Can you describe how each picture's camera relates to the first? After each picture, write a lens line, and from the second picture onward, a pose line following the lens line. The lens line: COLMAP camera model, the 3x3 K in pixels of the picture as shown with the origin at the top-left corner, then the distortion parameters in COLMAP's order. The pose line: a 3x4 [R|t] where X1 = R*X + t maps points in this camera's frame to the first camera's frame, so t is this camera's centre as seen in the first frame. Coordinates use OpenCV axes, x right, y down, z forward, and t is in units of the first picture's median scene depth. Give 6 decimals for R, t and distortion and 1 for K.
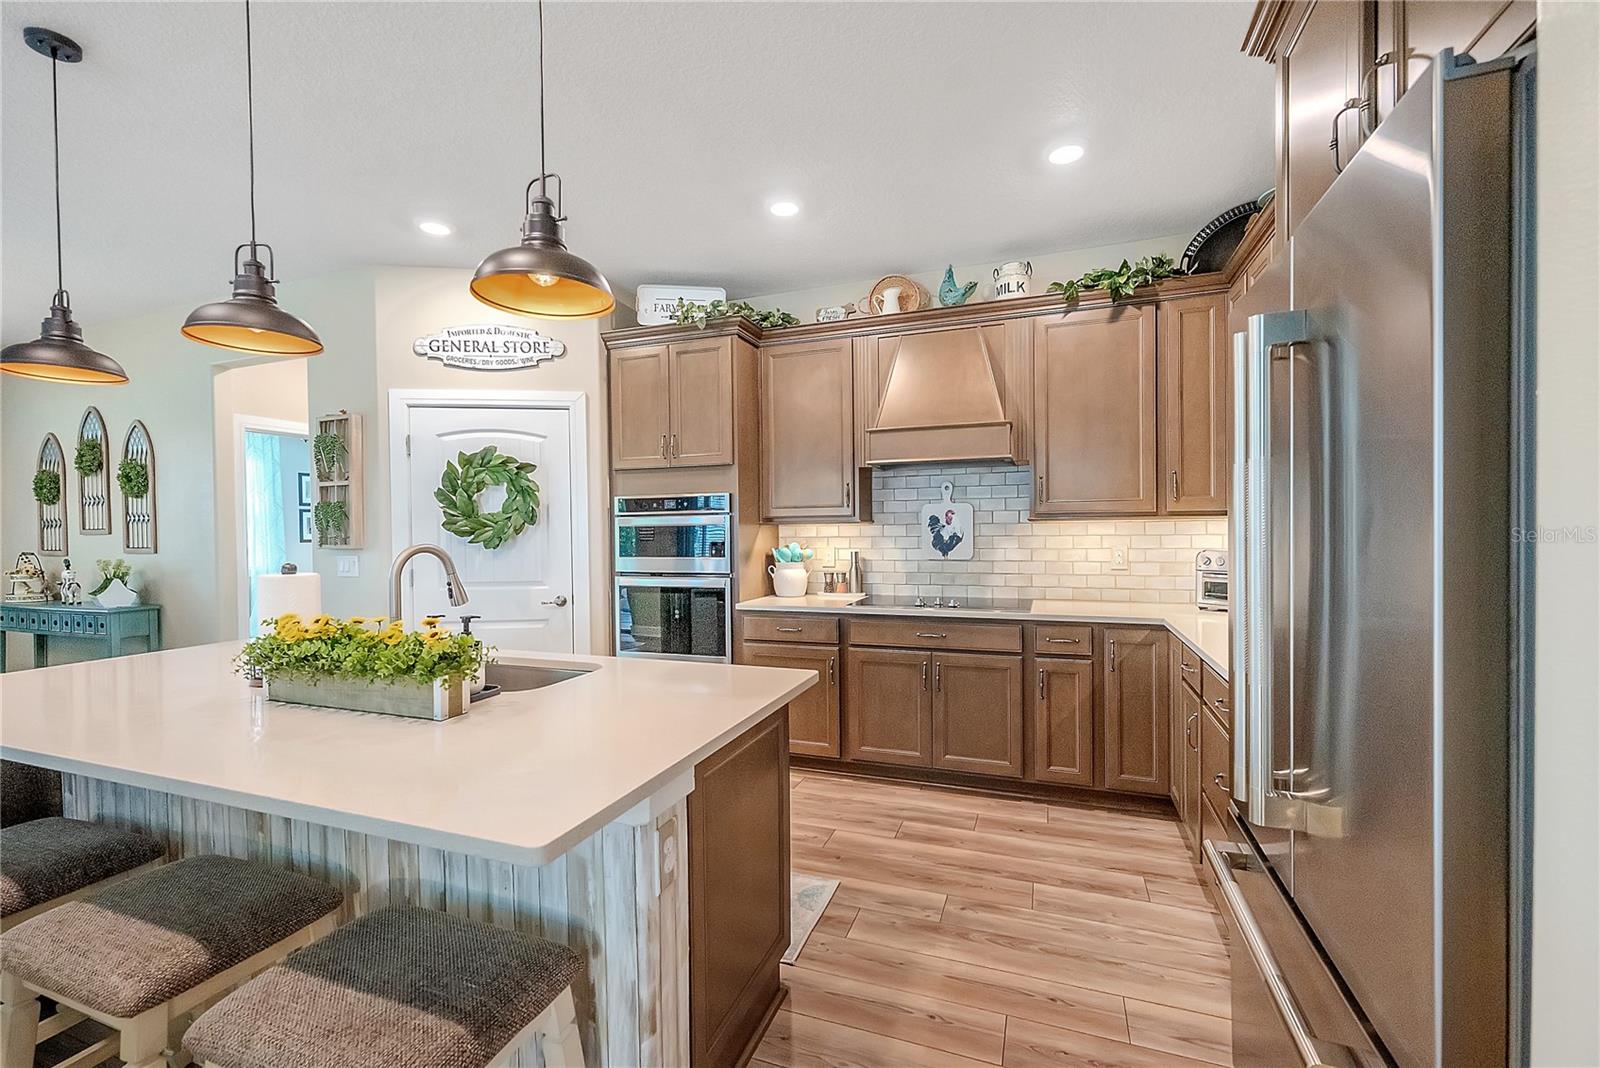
lens RADIAL K [[658.2, 0, 811.8], [0, 658.2, 541.1], [0, 0, 1]] dist [-0.000877, 0.000028]
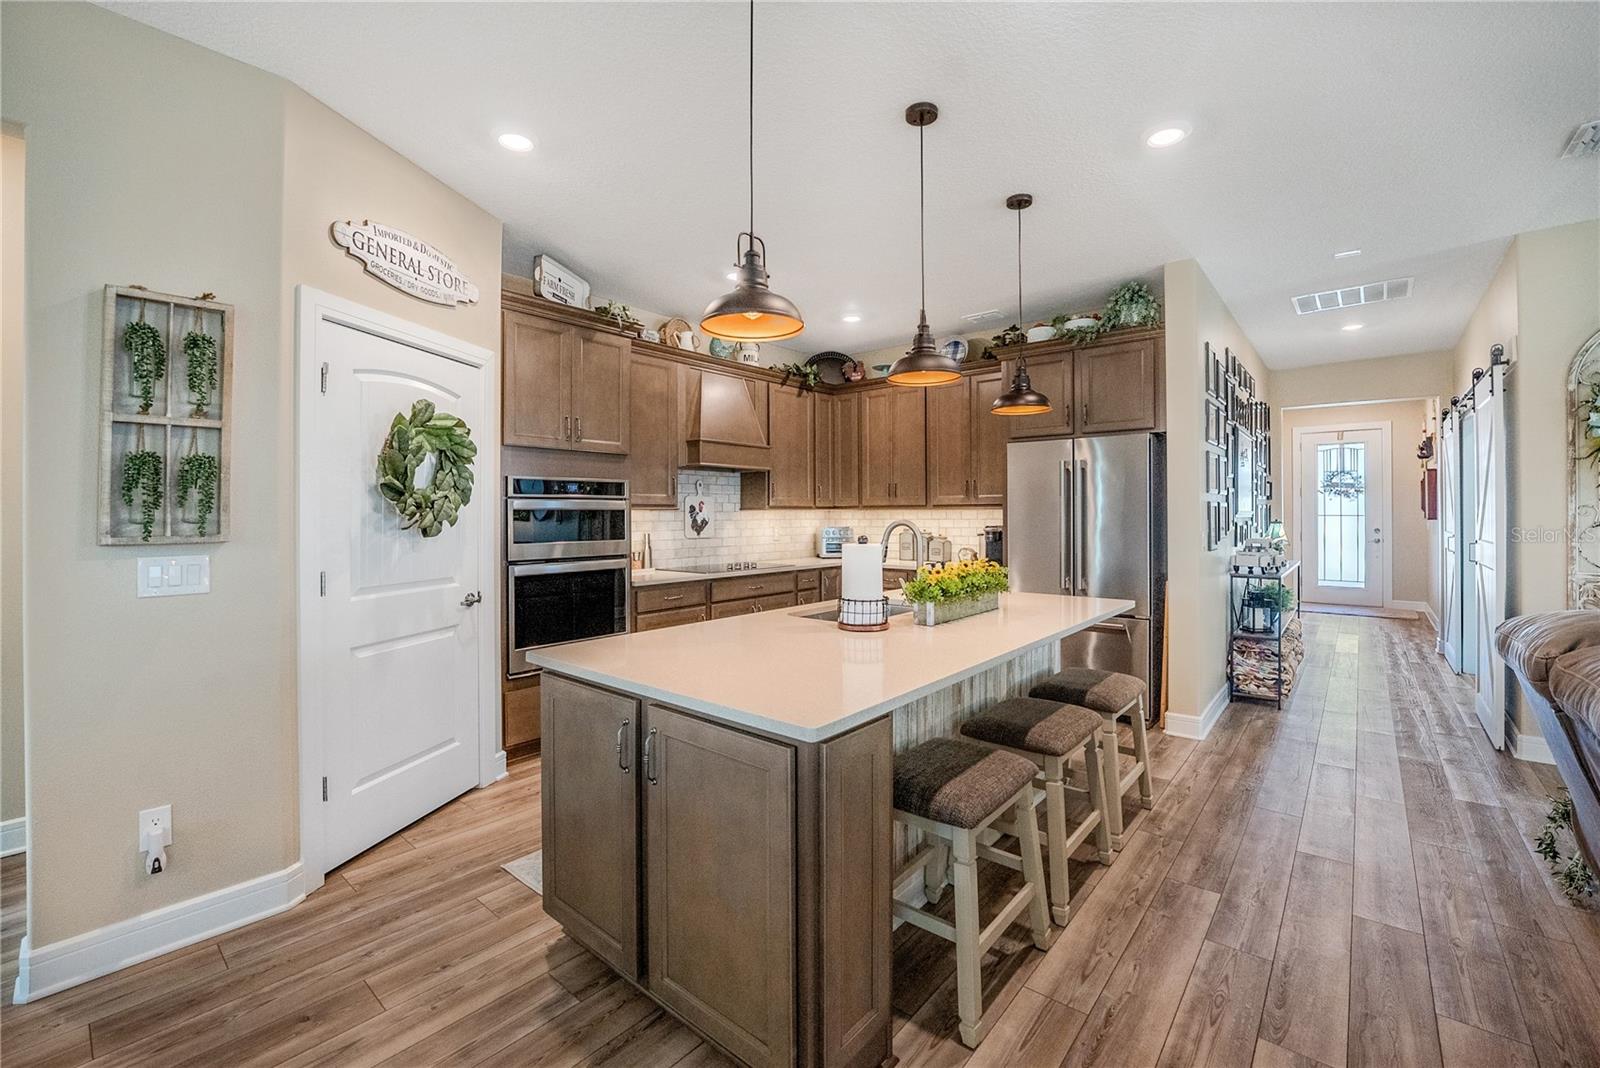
lens RADIAL K [[667.7, 0, 802.2], [0, 667.7, 513.2], [0, 0, 1]] dist [-0.027364, 0.004423]
pose [[0.346630, 0.010100, 0.937948, -1.037772], [0.017534, 0.999698, -0.017245, 0.005198], [-0.937838, 0.022424, 0.346348, 0.336976]]
